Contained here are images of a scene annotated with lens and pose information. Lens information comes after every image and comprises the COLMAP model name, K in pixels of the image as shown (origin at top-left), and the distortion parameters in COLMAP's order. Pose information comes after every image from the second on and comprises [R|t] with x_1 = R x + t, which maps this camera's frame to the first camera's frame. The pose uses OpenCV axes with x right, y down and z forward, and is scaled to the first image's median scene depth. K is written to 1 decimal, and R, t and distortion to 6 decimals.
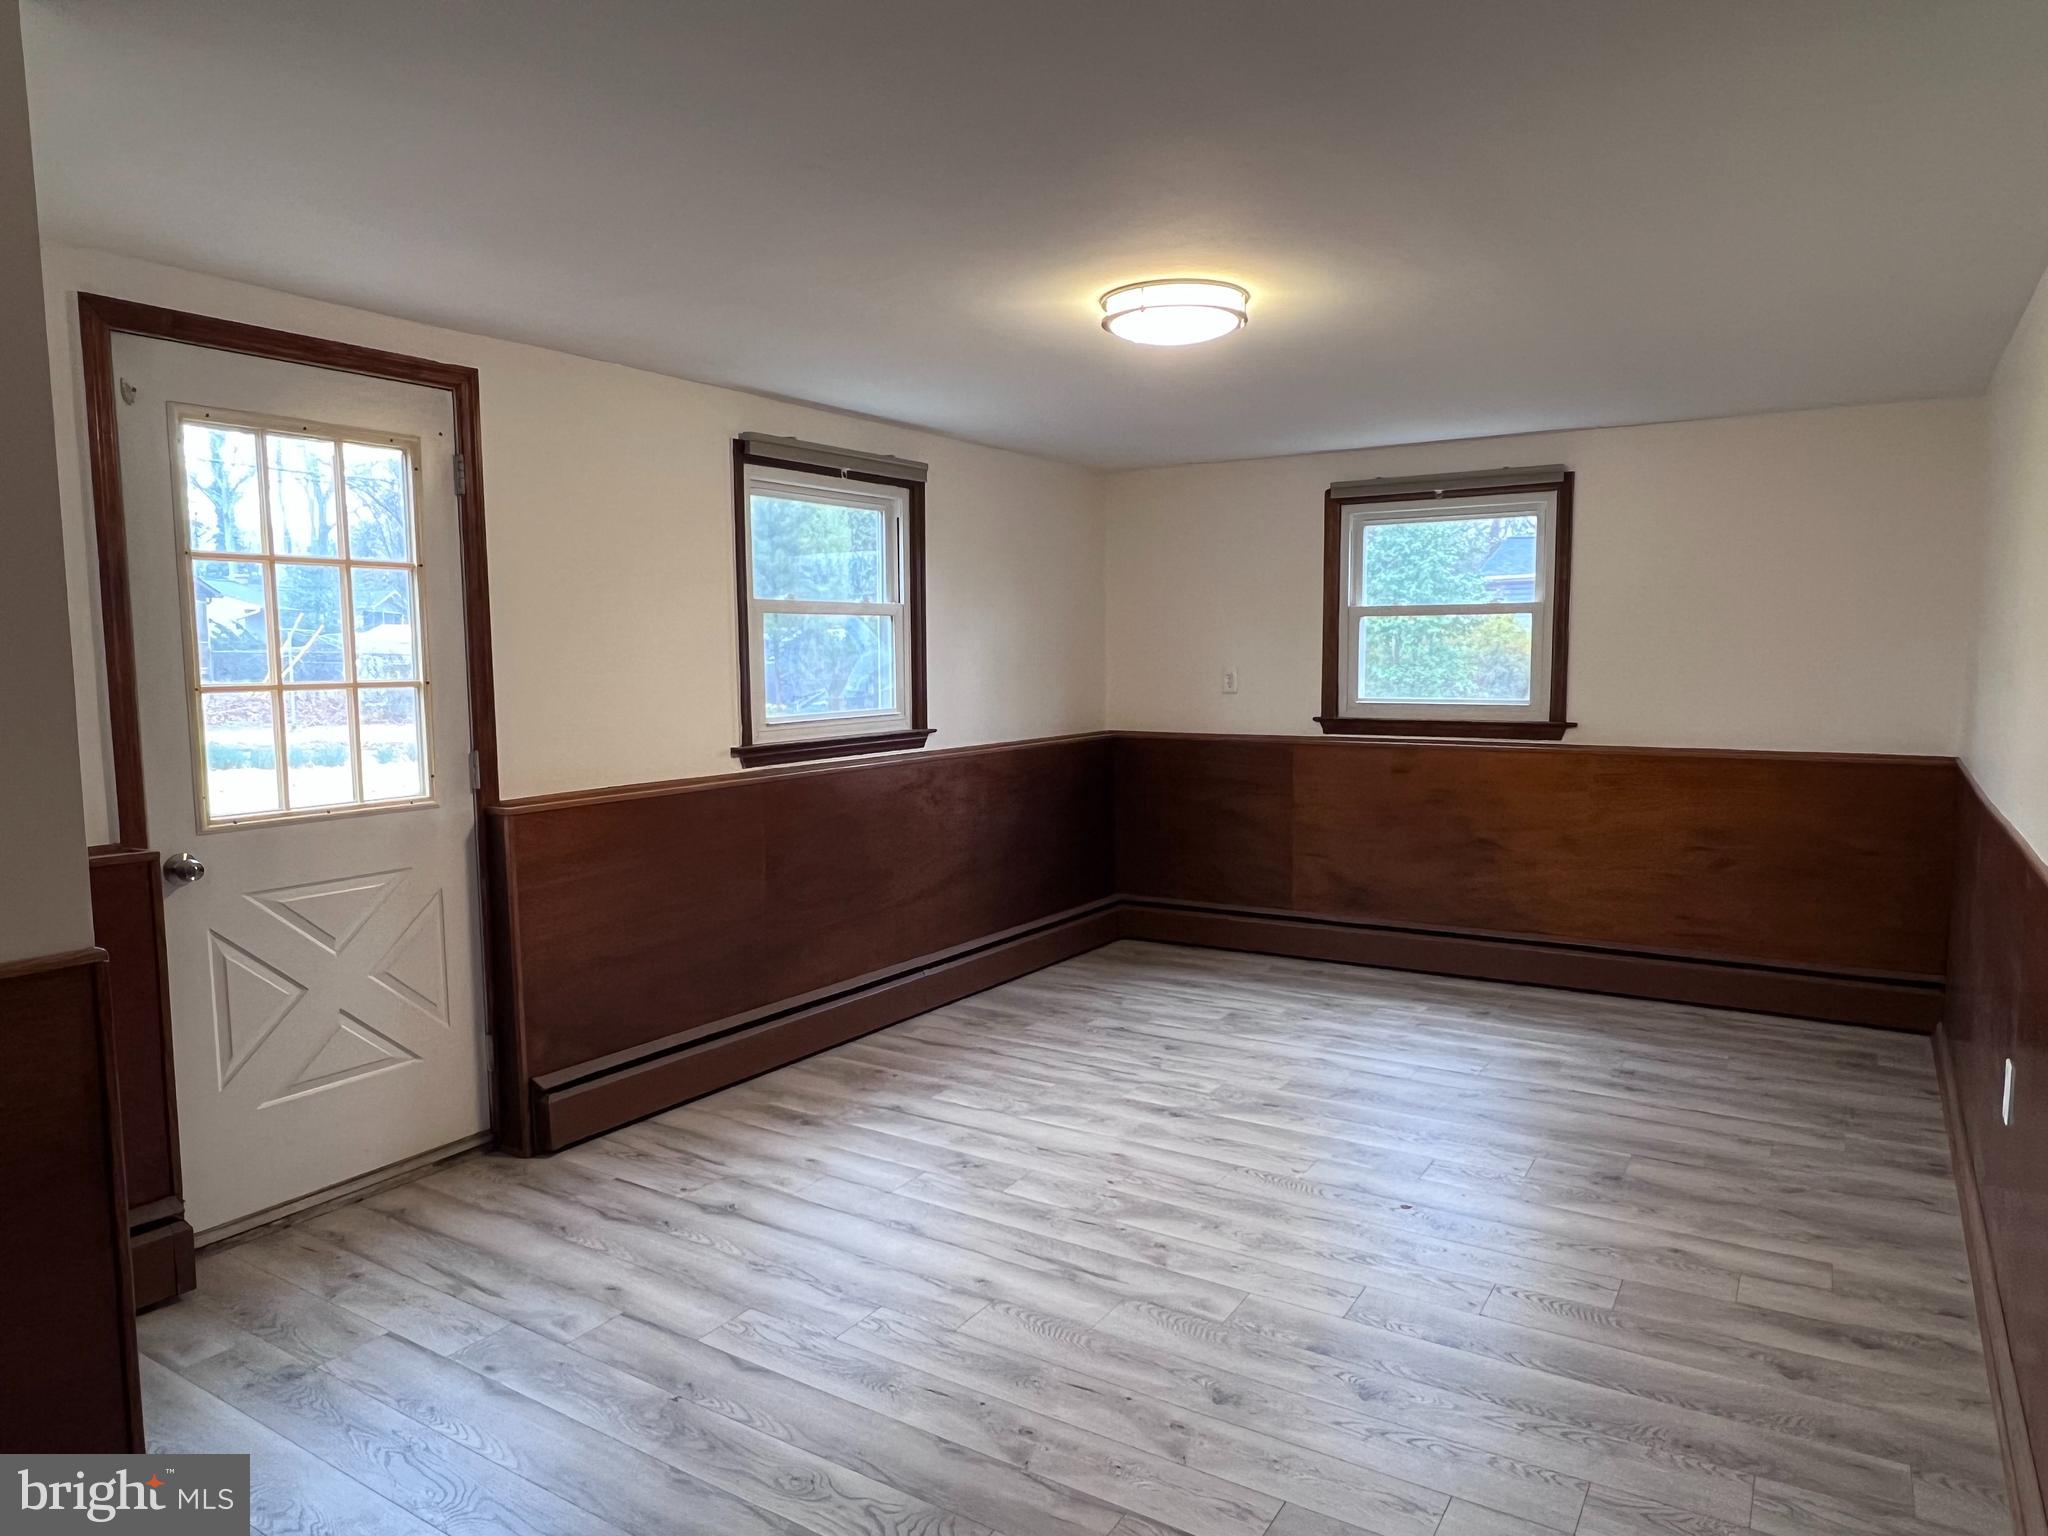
lens RADIAL K [[1324.6, 0, 1019.8], [0, 1324.6, 768.4], [0, 0, 1]] dist [0.003443, 0.003876]
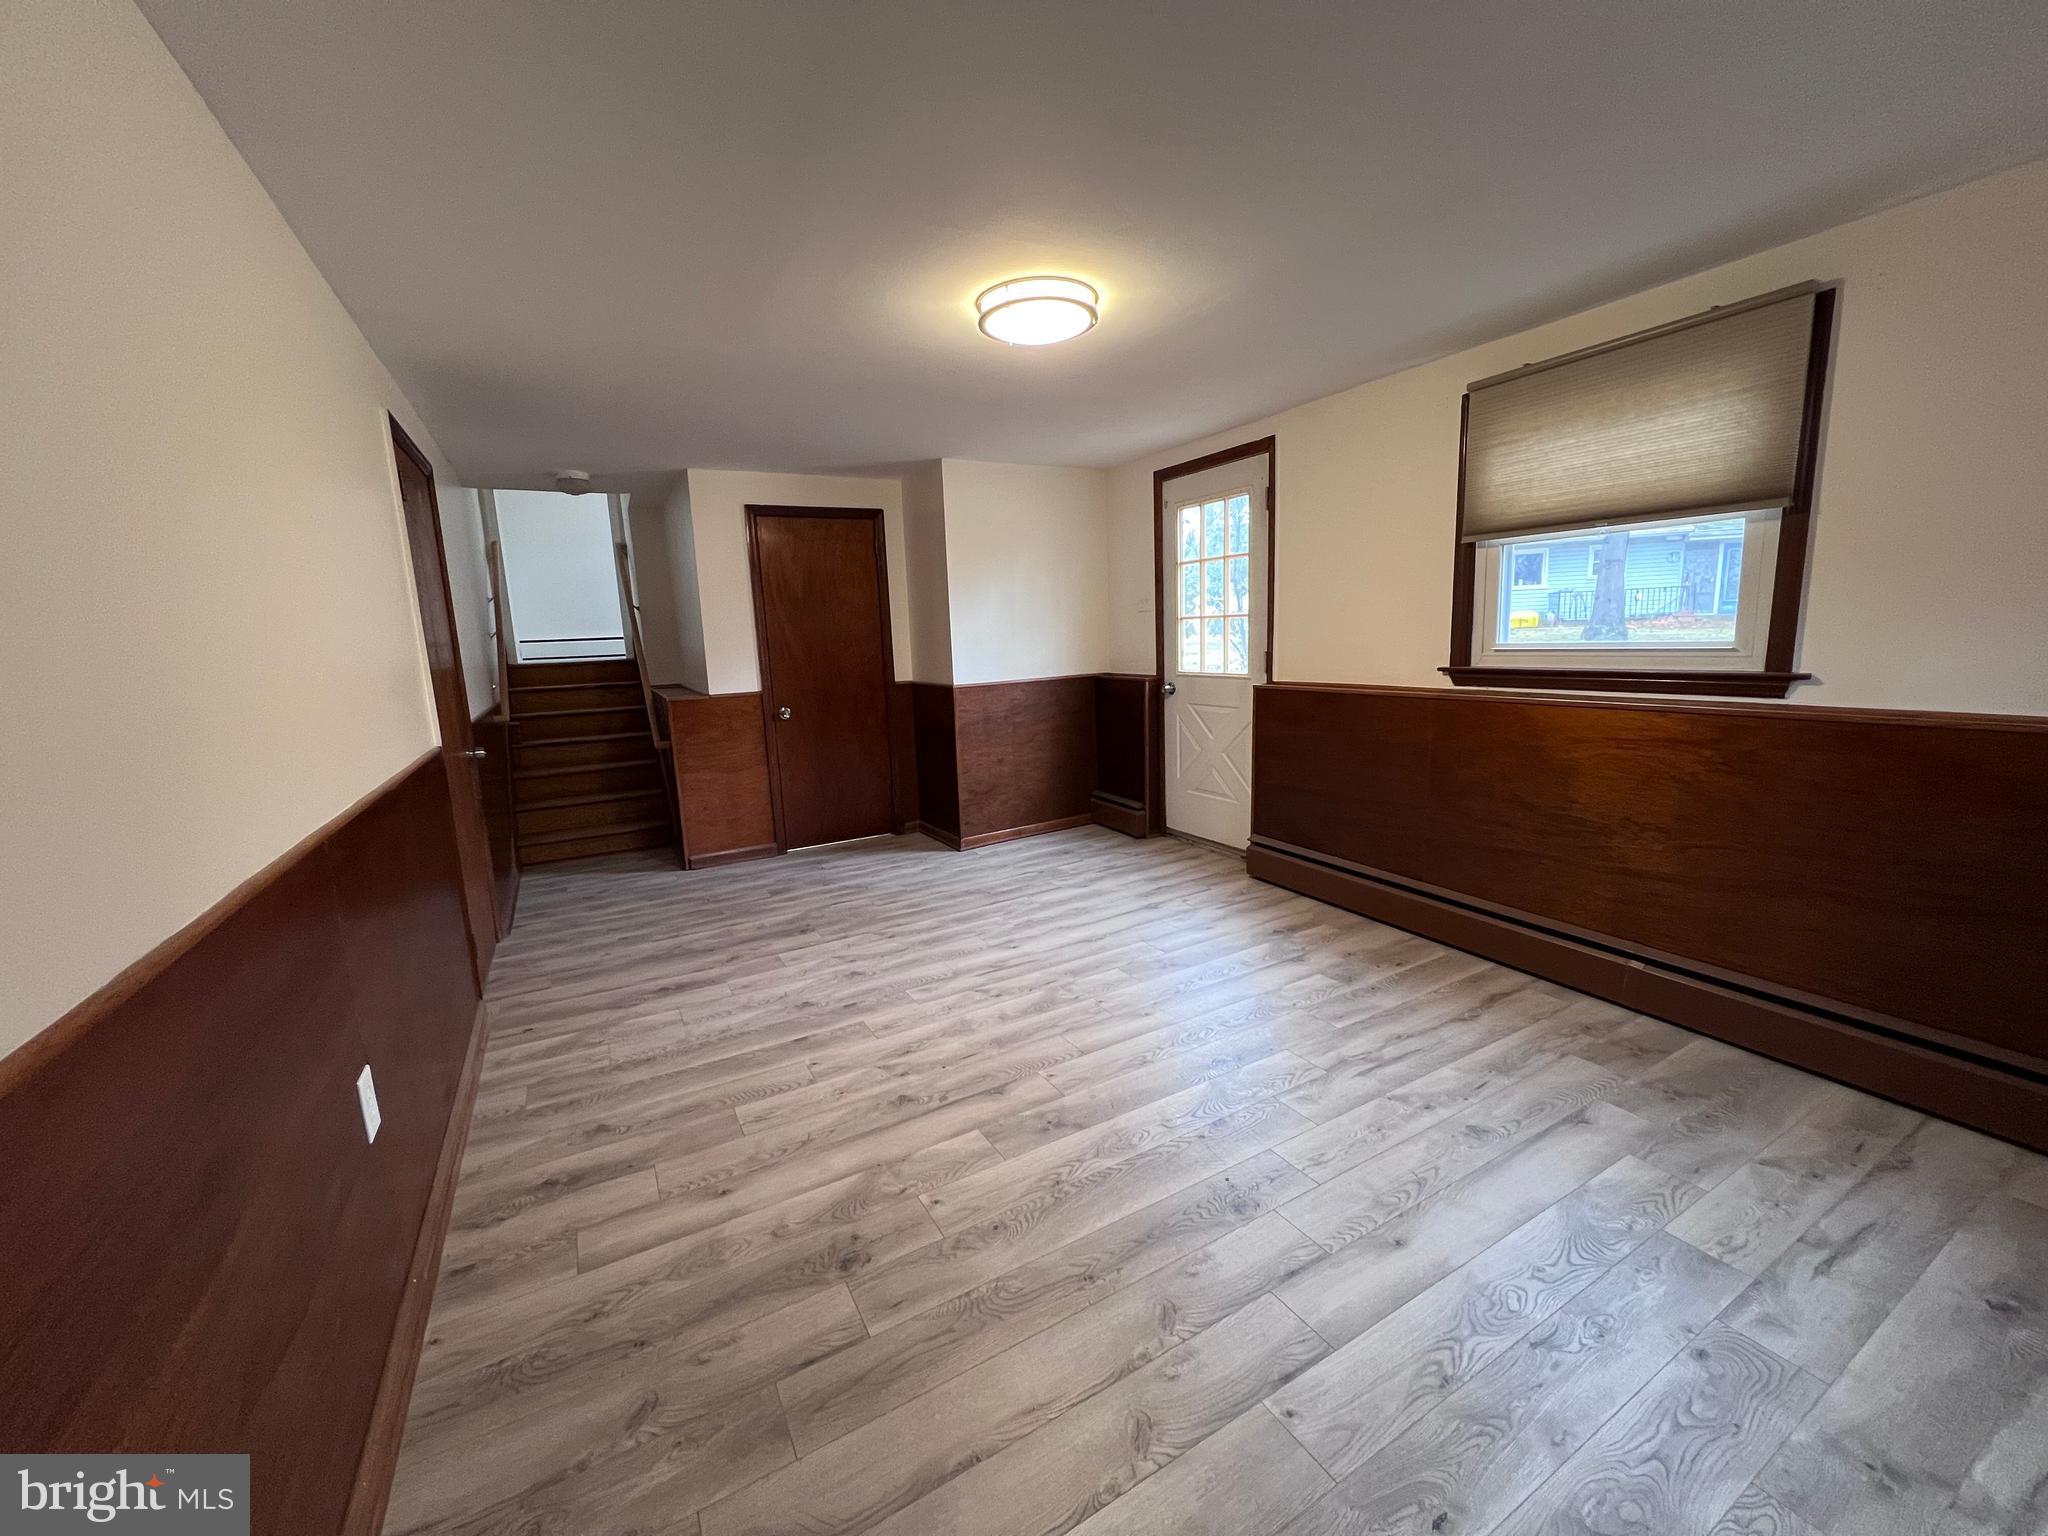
lens RADIAL K [[803.6, 0, 1024.0], [0, 803.6, 768.0], [0, 0, 1]] dist [-0.000551, -0.000081]
pose [[-0.475252, 0.174138, -0.862445, 0.821446], [-0.037336, 0.975344, 0.217508, -0.095507], [0.879057, 0.135572, -0.457033, 1.373883]]
